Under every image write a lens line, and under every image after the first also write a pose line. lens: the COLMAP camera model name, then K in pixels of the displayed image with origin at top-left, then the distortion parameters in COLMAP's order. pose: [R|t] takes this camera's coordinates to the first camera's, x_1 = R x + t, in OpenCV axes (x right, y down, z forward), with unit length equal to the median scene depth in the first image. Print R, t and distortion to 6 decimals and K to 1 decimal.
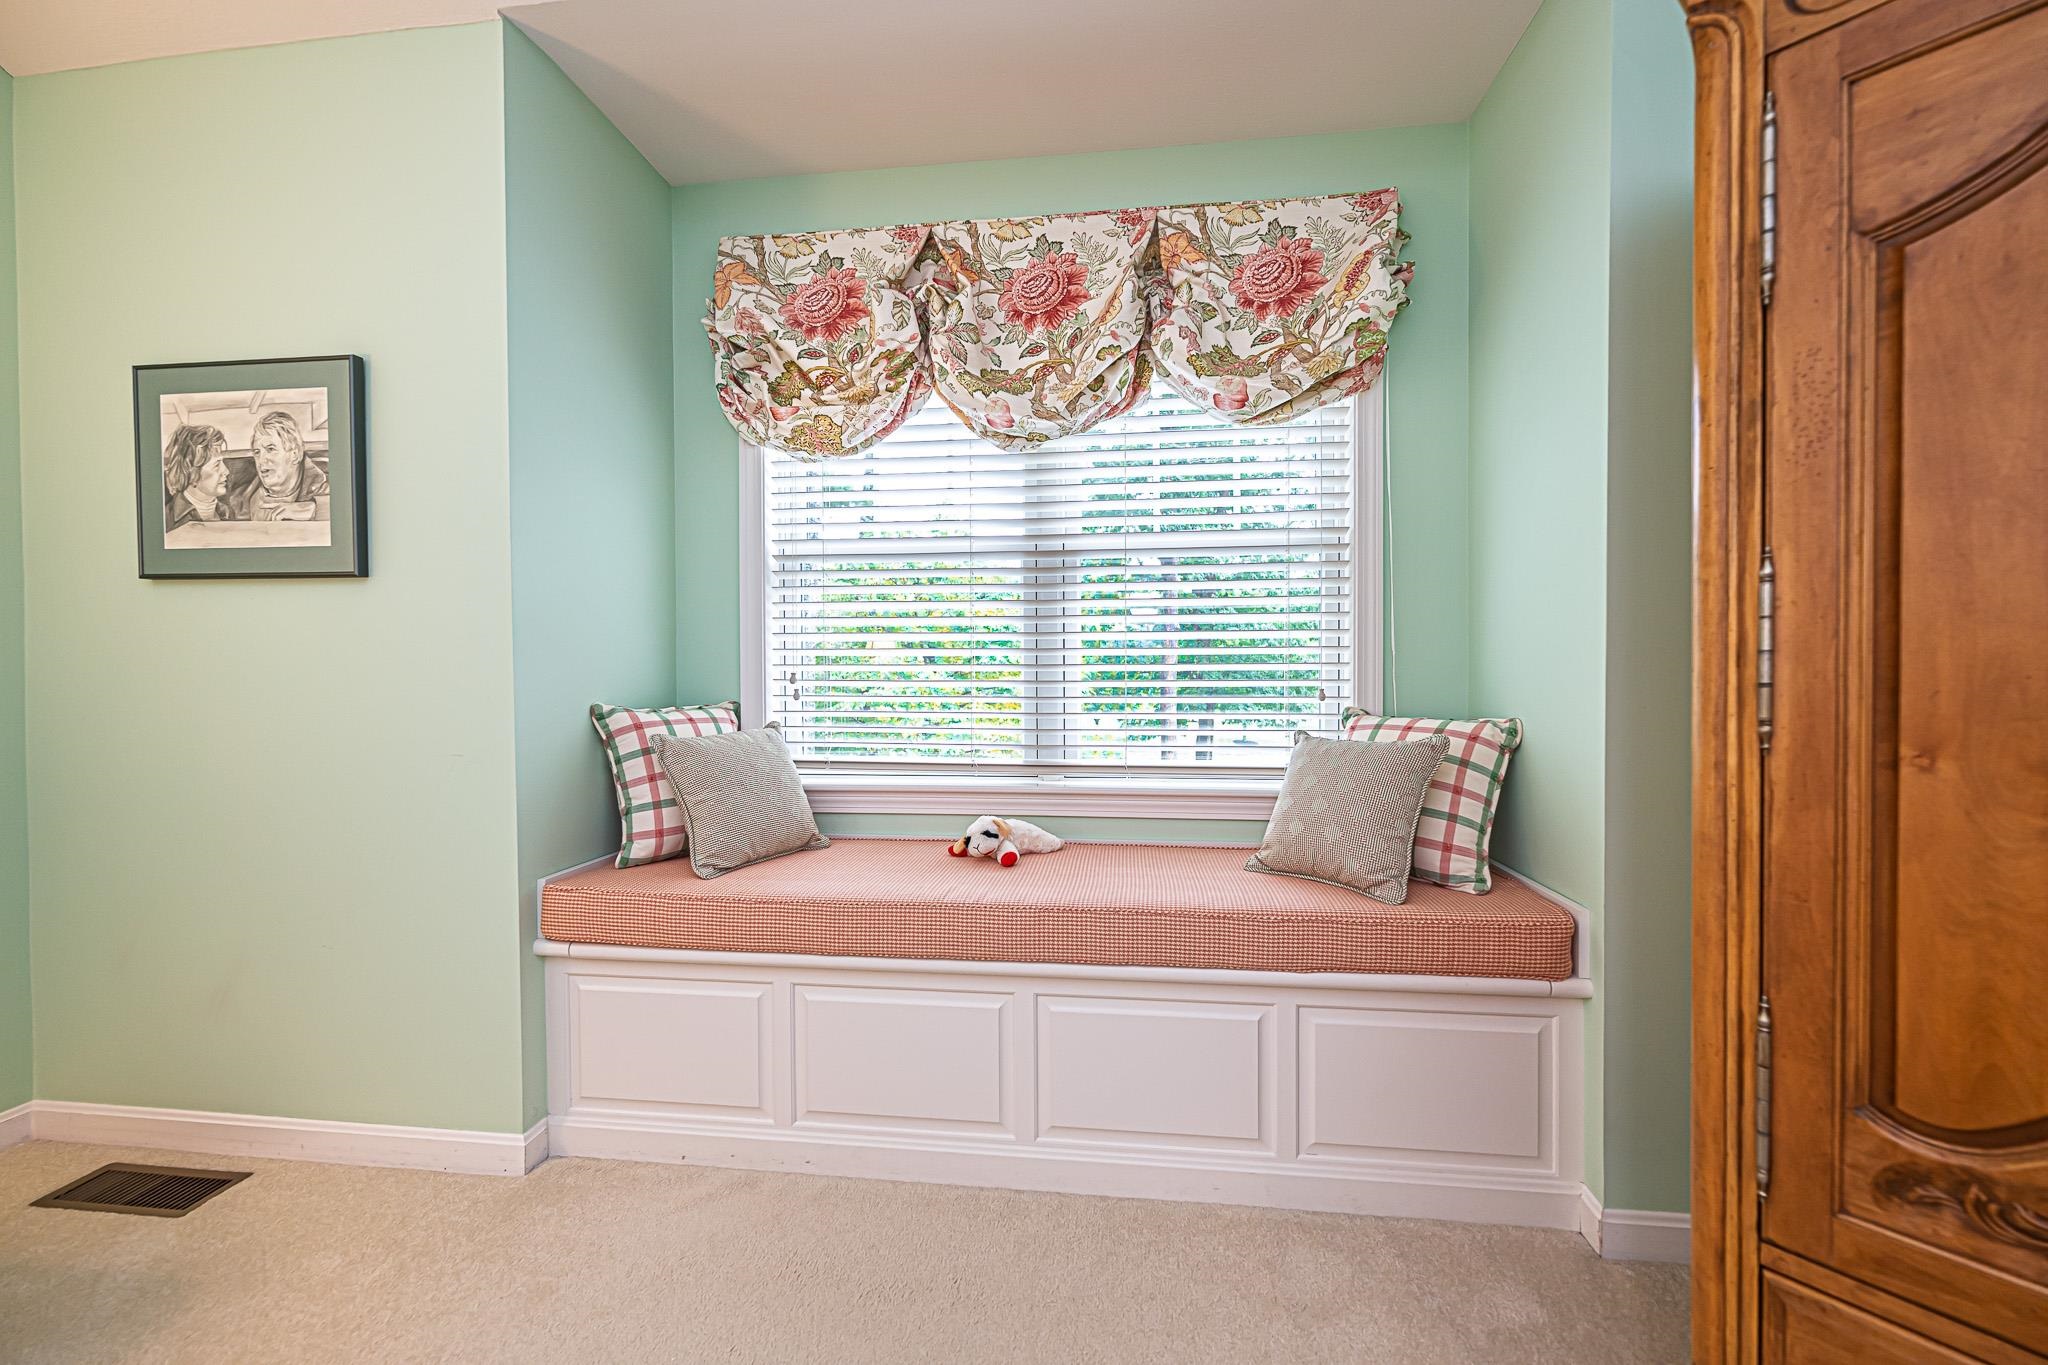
lens RADIAL K [[817.5, 0, 1028.3], [0, 817.5, 682.1], [0, 0, 1]] dist [-0.001975, 0.000120]
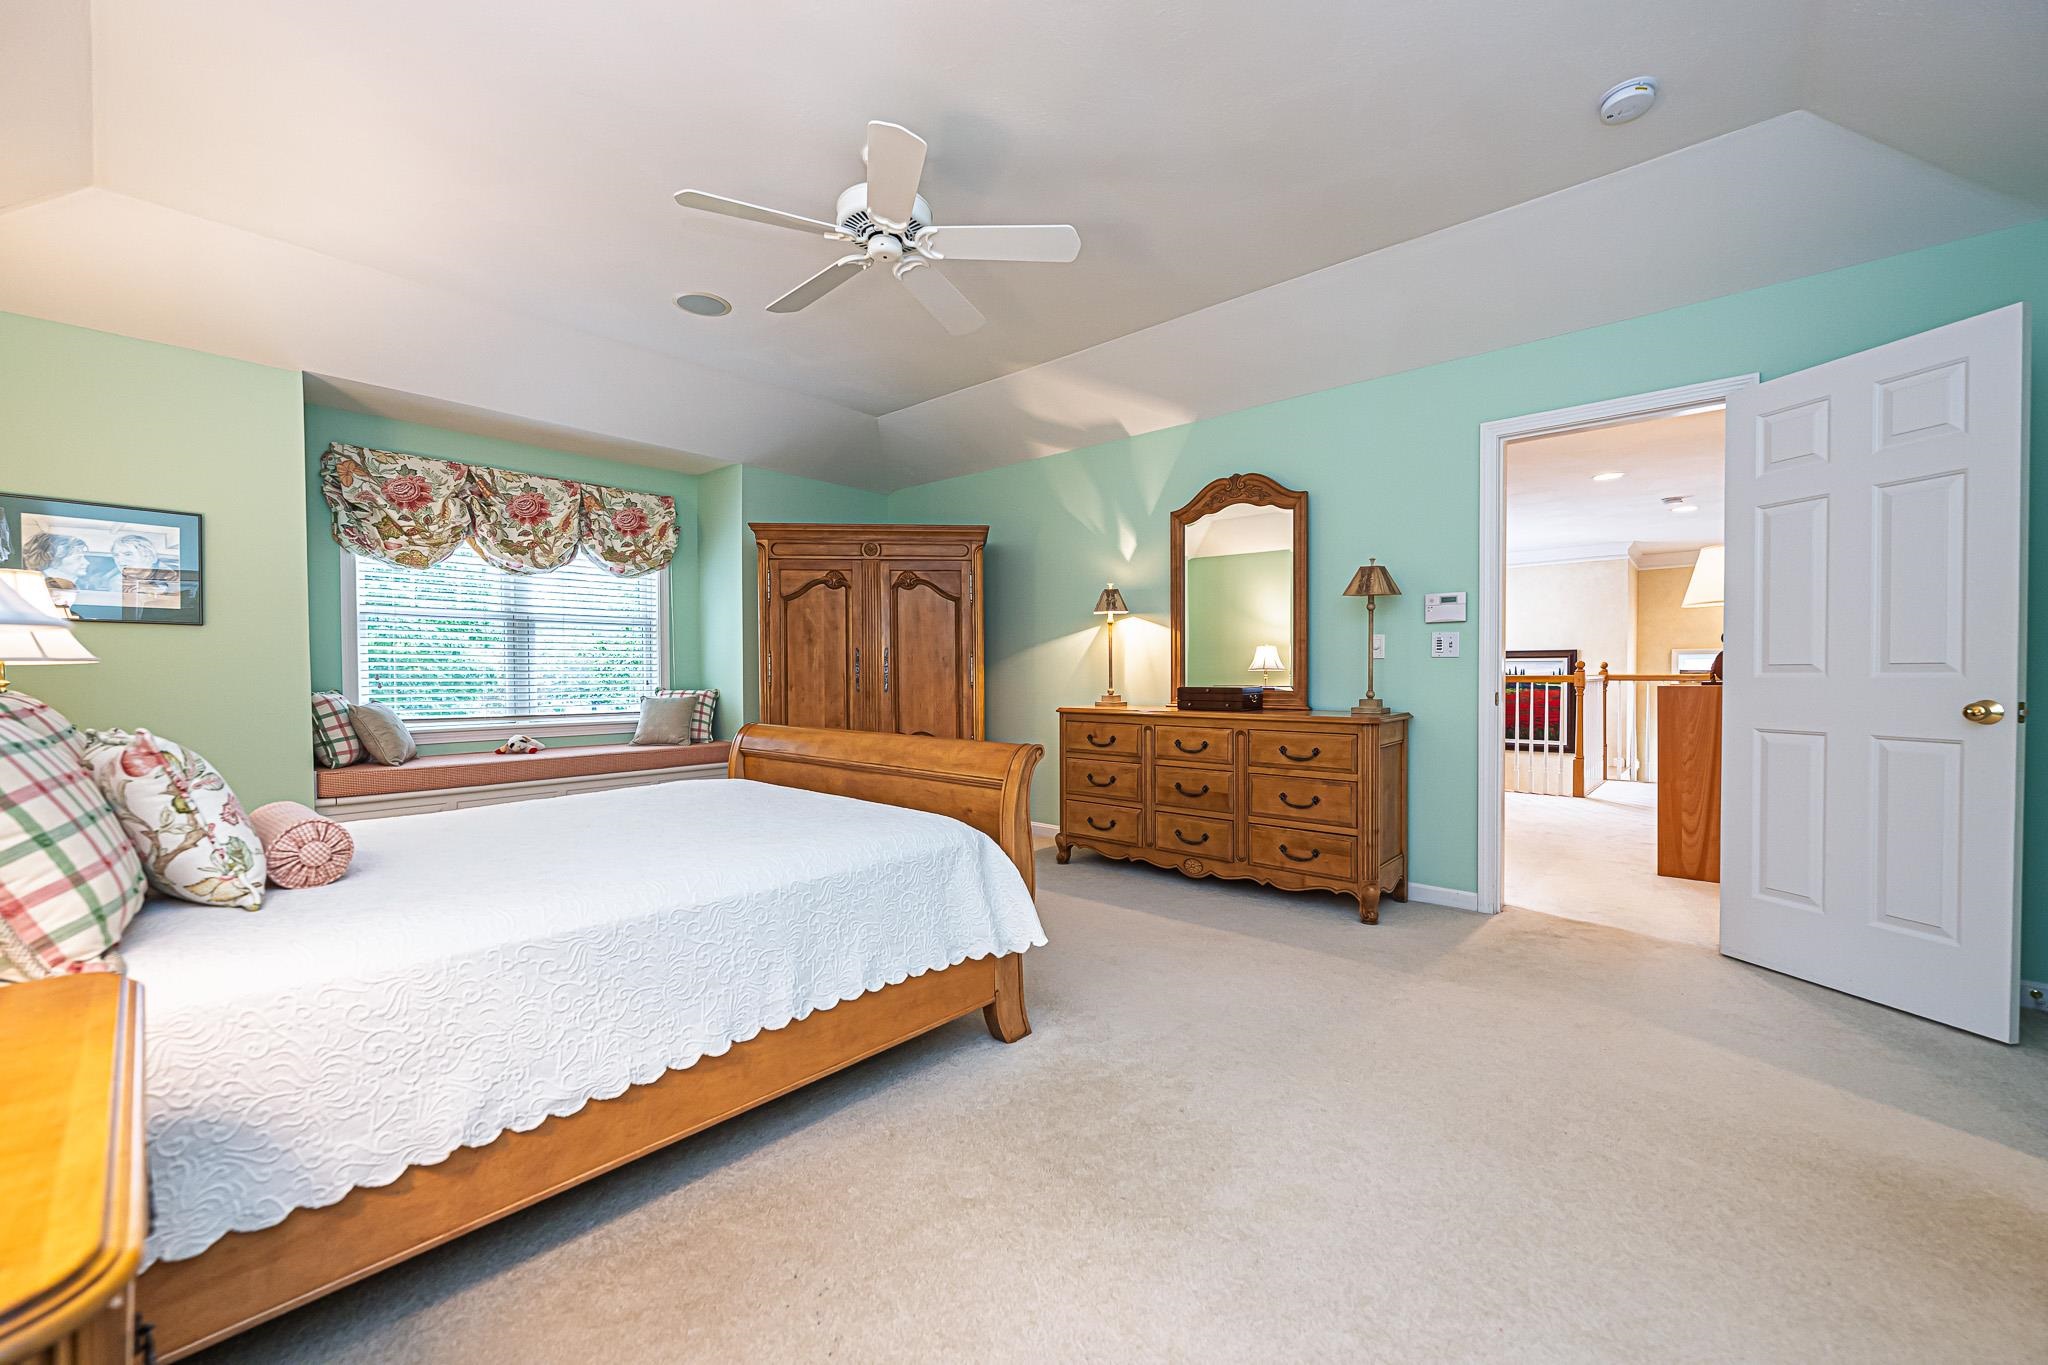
lens RADIAL K [[817.5, 0, 1028.3], [0, 817.5, 682.1], [0, 0, 1]] dist [-0.001975, 0.000120]
pose [[0.571245, -0.007094, 0.820749, -1.142210], [0.012741, 0.999919, -0.000225, 0.030143], [-0.820681, 0.010586, 0.571289, -1.559476]]
